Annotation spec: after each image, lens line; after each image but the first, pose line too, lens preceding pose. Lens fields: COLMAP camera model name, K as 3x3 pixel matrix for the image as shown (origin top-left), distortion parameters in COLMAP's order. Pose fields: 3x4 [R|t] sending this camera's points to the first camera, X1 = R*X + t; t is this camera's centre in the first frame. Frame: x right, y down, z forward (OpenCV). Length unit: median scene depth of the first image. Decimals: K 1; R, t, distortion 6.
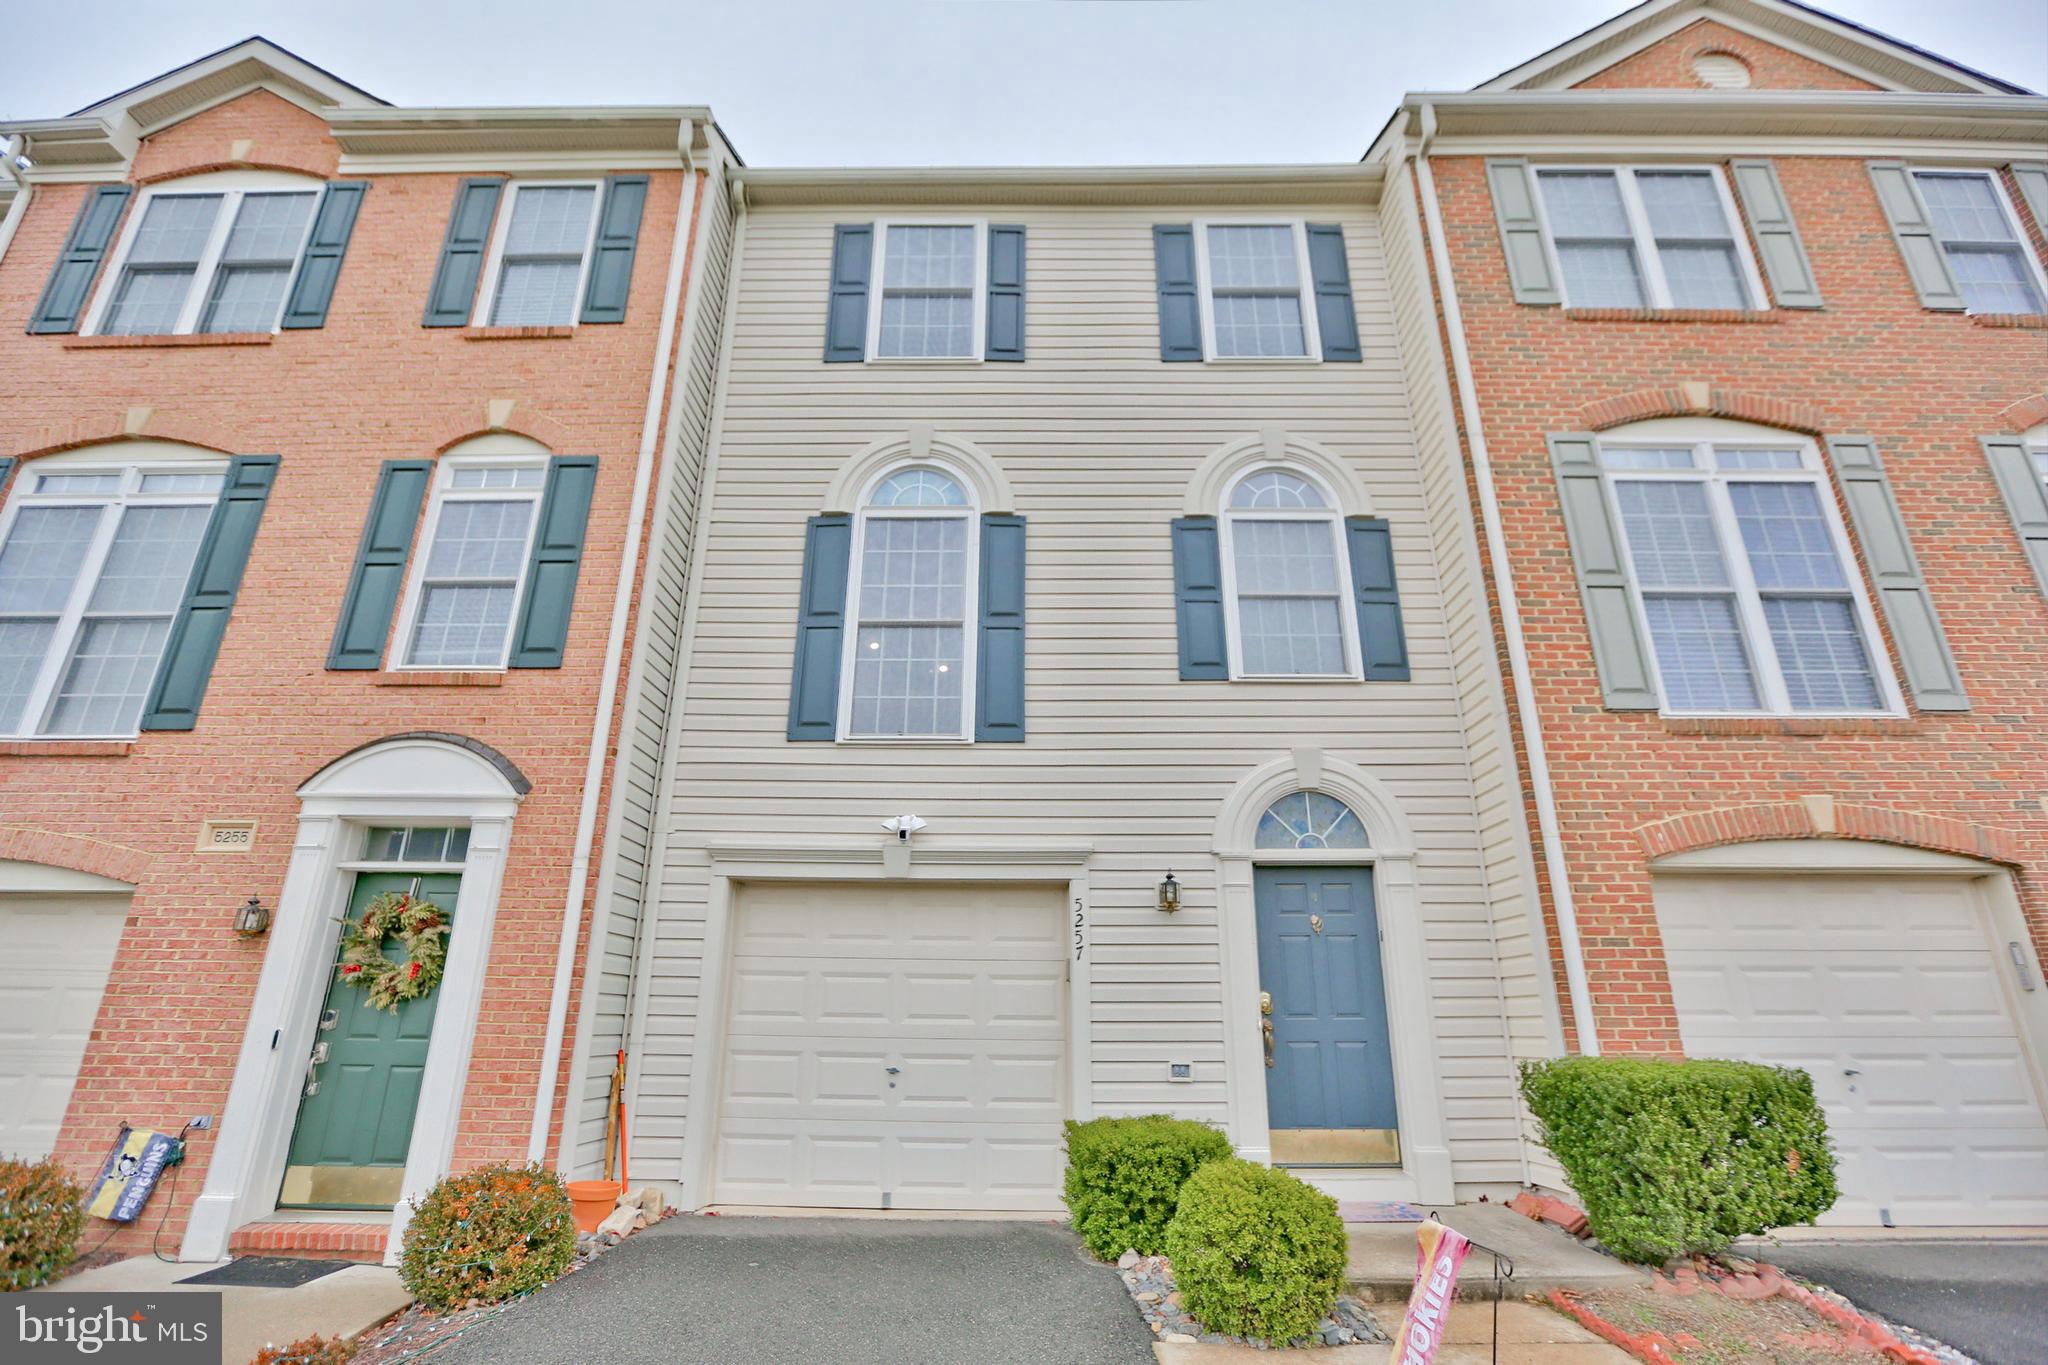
lens RADIAL K [[924.9, 0, 1024.0], [0, 924.9, 682.5], [0, 0, 1]] dist [-0.048335, 0.016322]
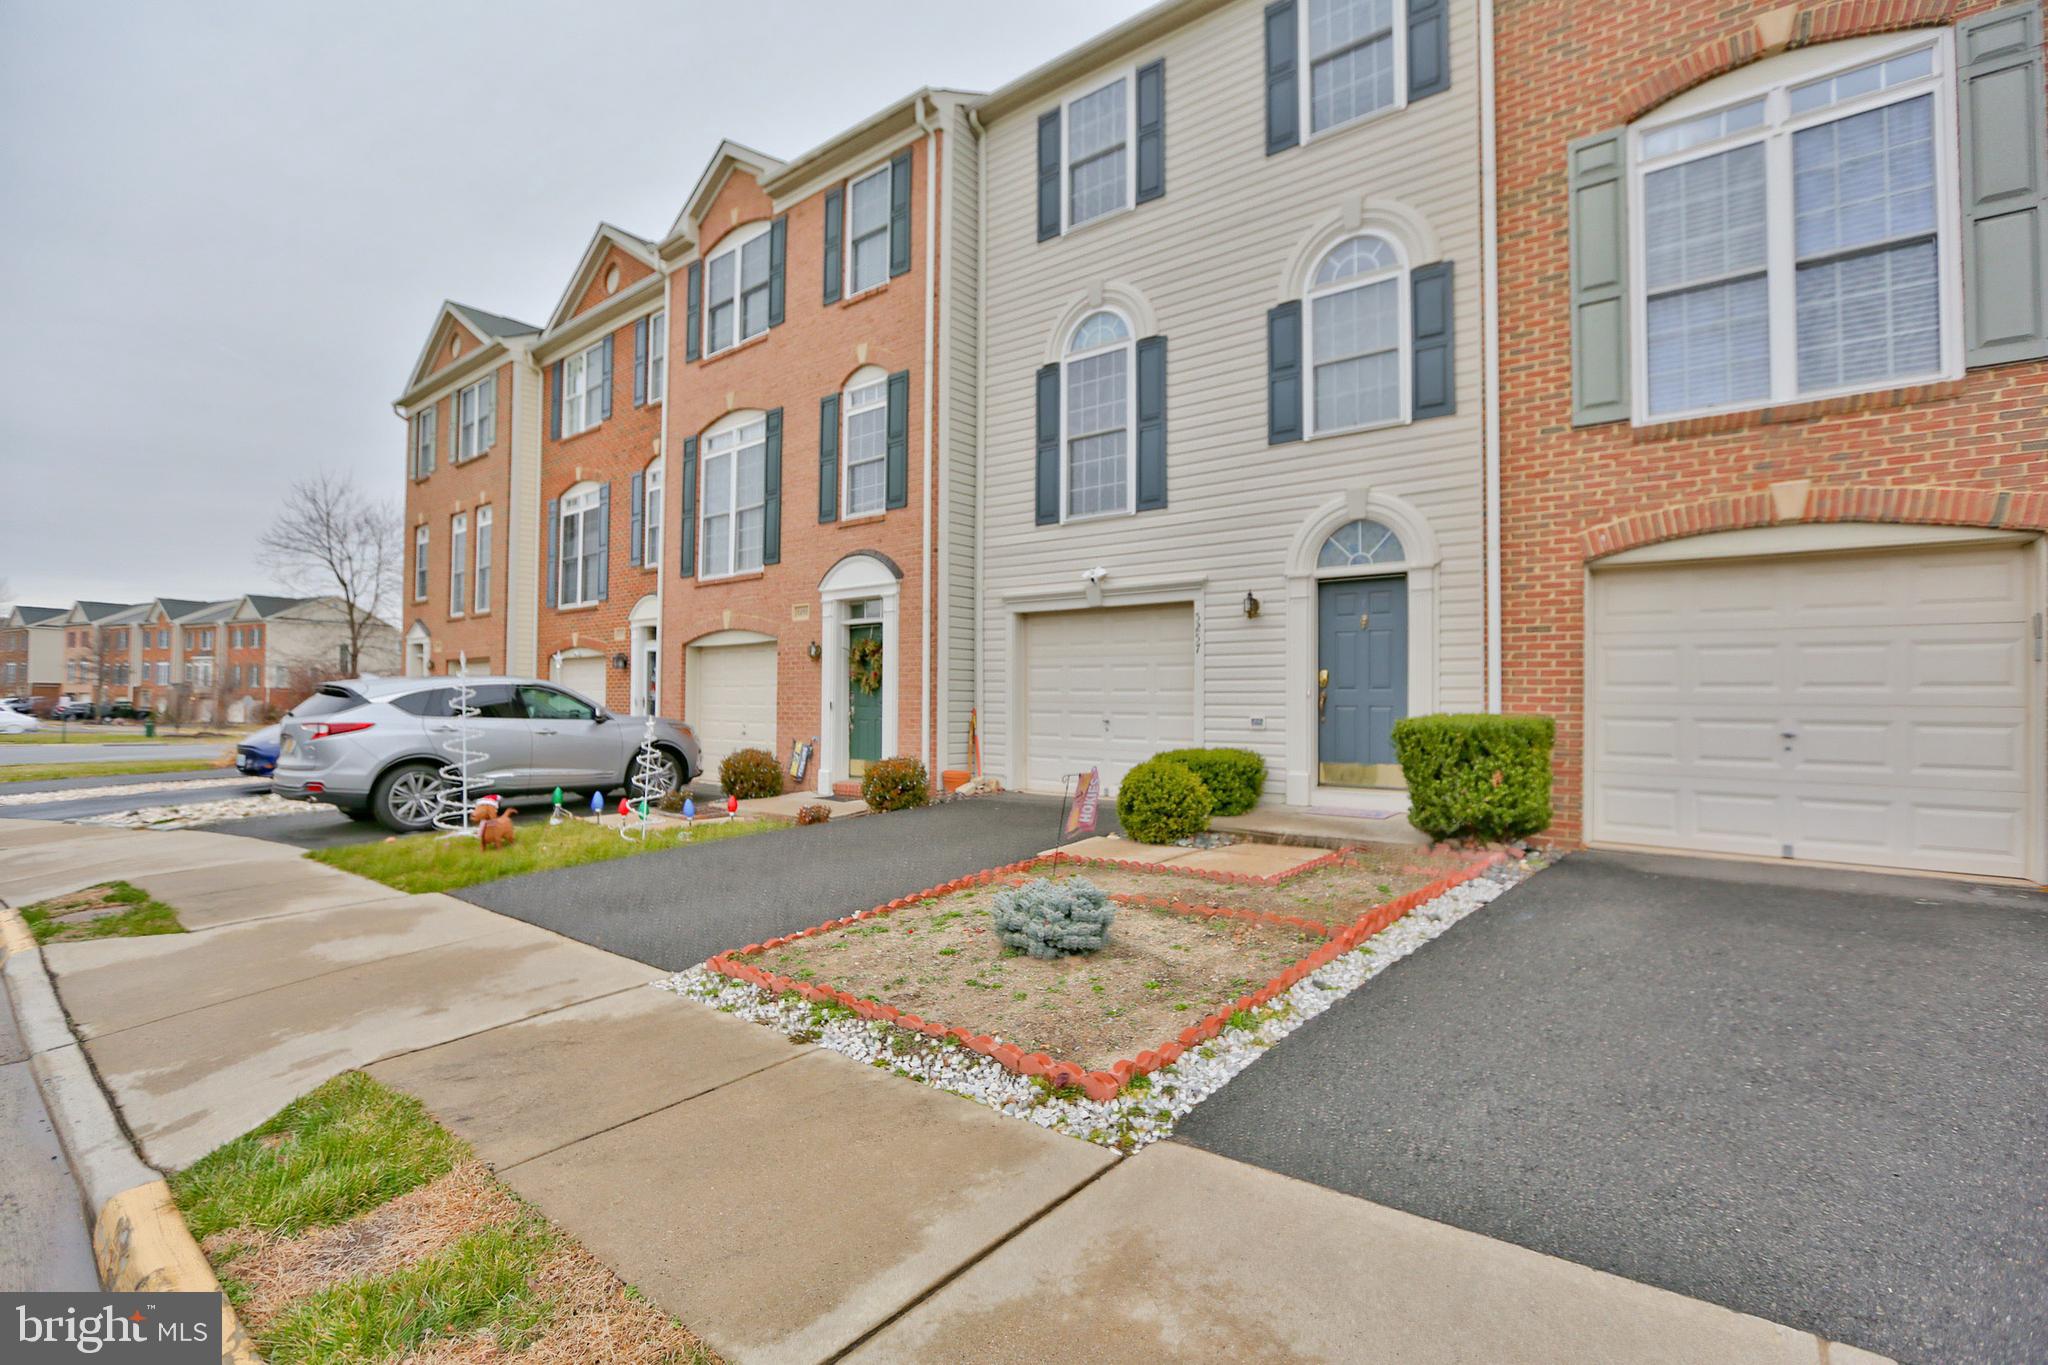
lens RADIAL K [[924.9, 0, 1024.0], [0, 924.9, 682.5], [0, 0, 1]] dist [-0.048335, 0.016322]
pose [[0.788595, -0.012977, -0.614776, 0.739503], [0.204087, 0.948629, 0.241766, -0.075138], [0.580057, -0.316123, 0.750733, -0.309742]]
